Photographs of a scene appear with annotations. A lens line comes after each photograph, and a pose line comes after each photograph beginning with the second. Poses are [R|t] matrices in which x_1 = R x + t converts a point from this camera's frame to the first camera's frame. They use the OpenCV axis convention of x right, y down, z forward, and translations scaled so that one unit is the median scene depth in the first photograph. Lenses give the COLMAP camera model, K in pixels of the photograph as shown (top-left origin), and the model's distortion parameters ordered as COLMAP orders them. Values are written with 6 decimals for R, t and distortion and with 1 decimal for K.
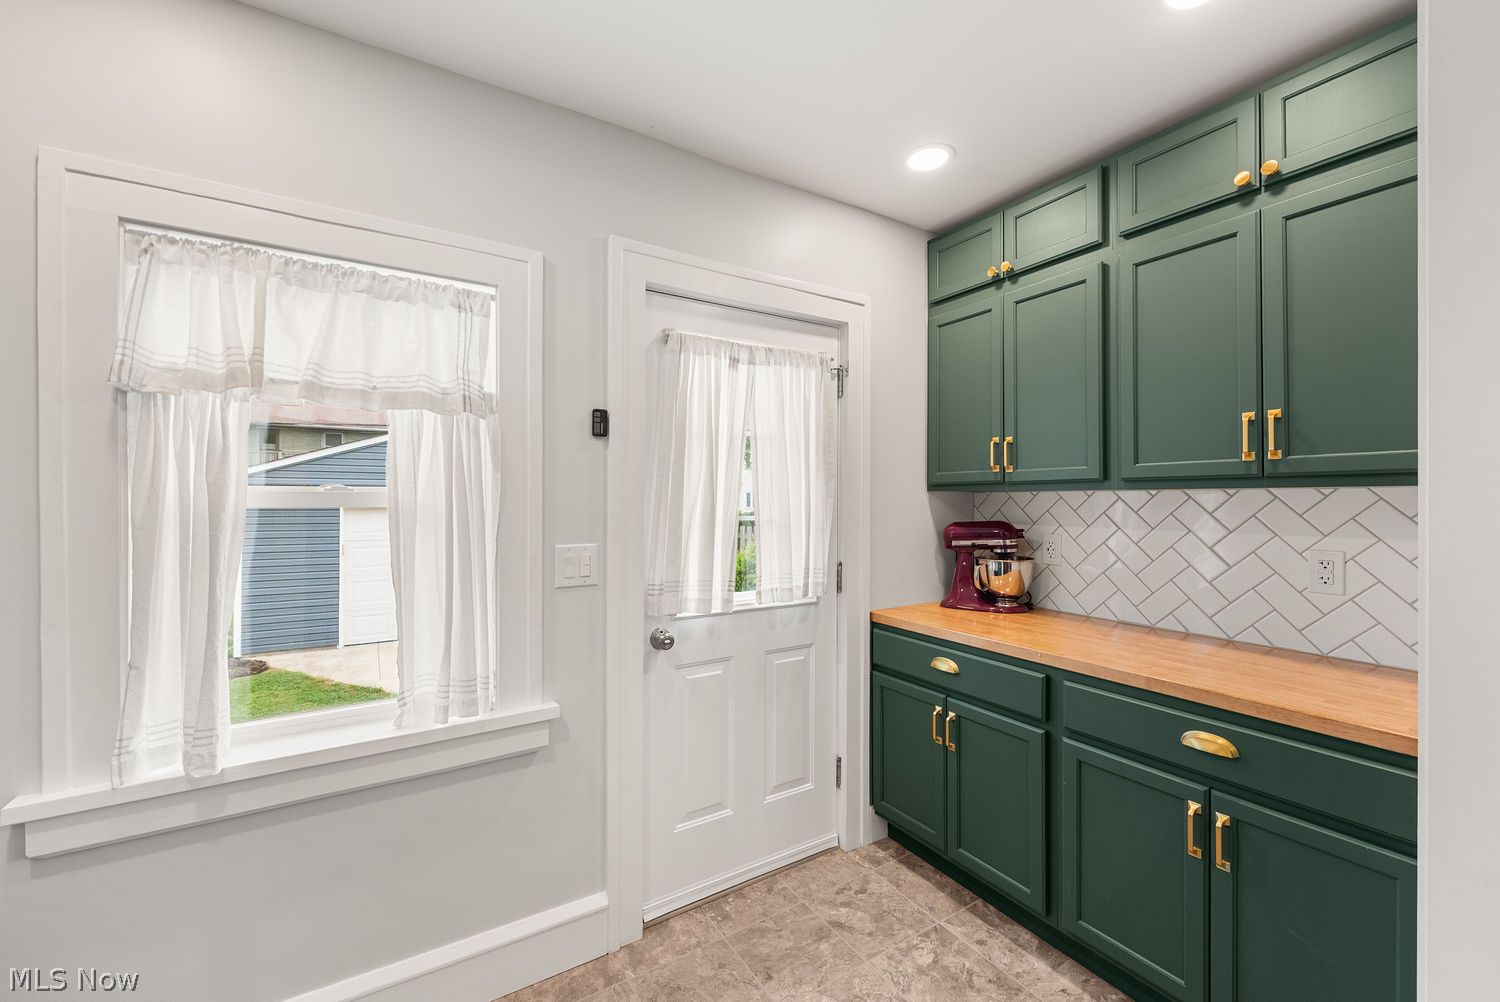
lens RADIAL K [[599.3, 0, 752.2], [0, 599.3, 496.7], [0, 0, 1]] dist [0.004474, -0.001872]
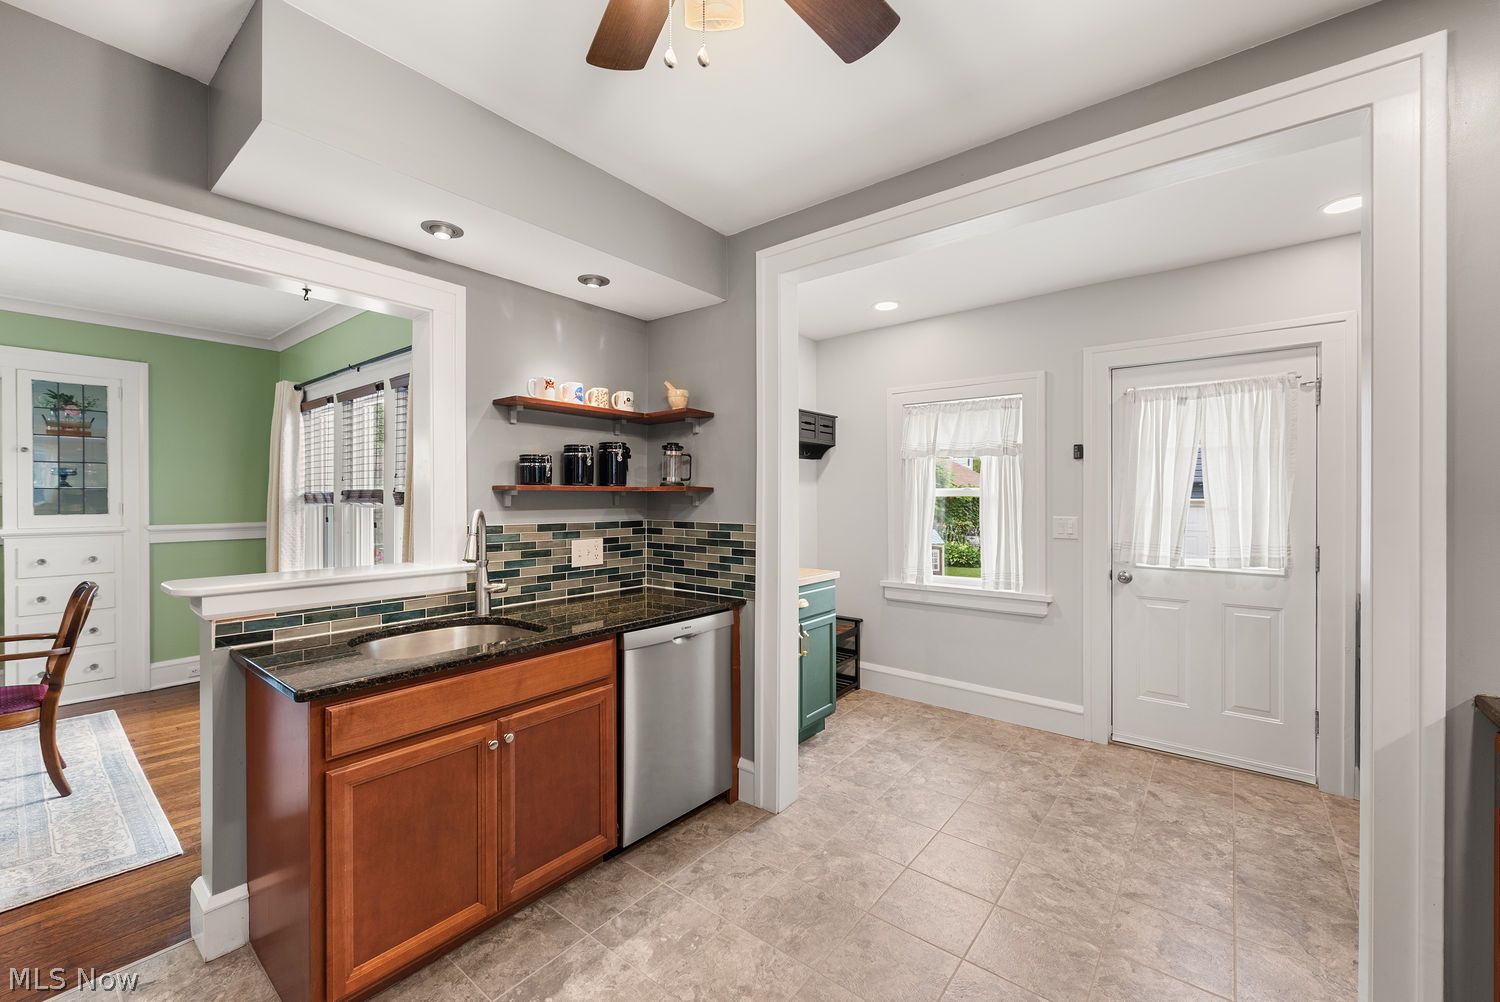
lens RADIAL K [[599.3, 0, 755.1], [0, 599.3, 501.7], [0, 0, 1]] dist [0.004474, -0.001872]
pose [[0.351551, 0.010384, -0.936111, 0.993884], [0.005025, 0.999903, 0.012978, 0.002067], [0.936155, -0.009266, 0.351465, -0.515031]]
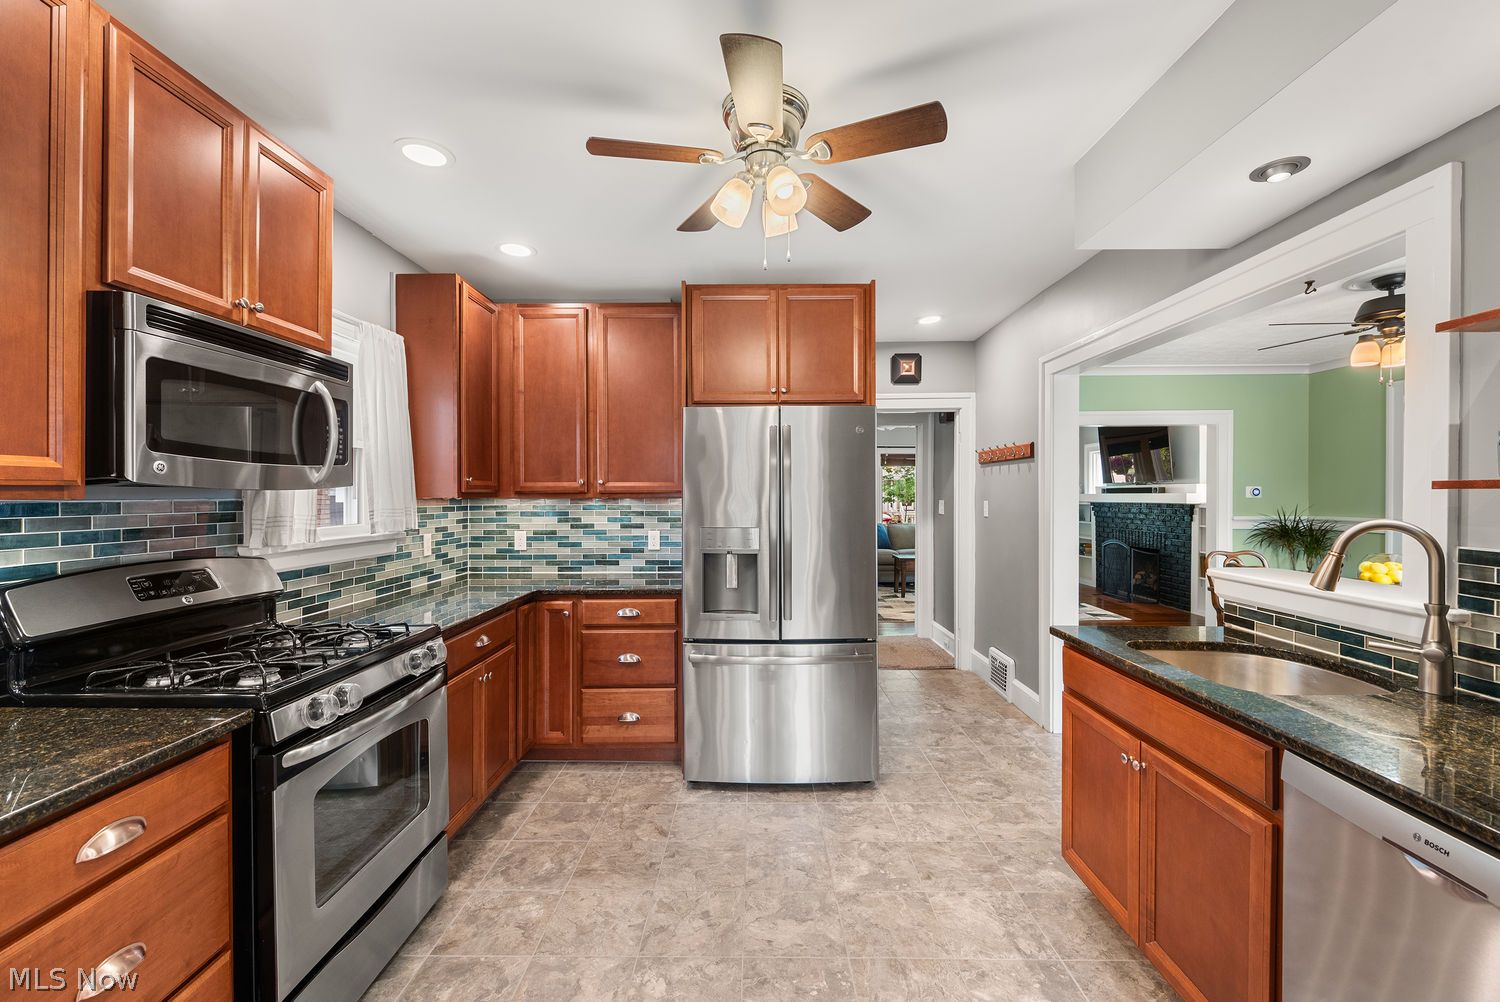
lens RADIAL K [[624.3, 0, 738.6], [0, 624.3, 497.9], [0, 0, 1]] dist [-0.005027, -0.000224]
pose [[-0.837643, -0.001956, 0.546215, 0.074016], [-0.001991, 0.999998, 0.000527, 0.002945], [-0.546215, -0.000647, -0.837645, 0.402802]]
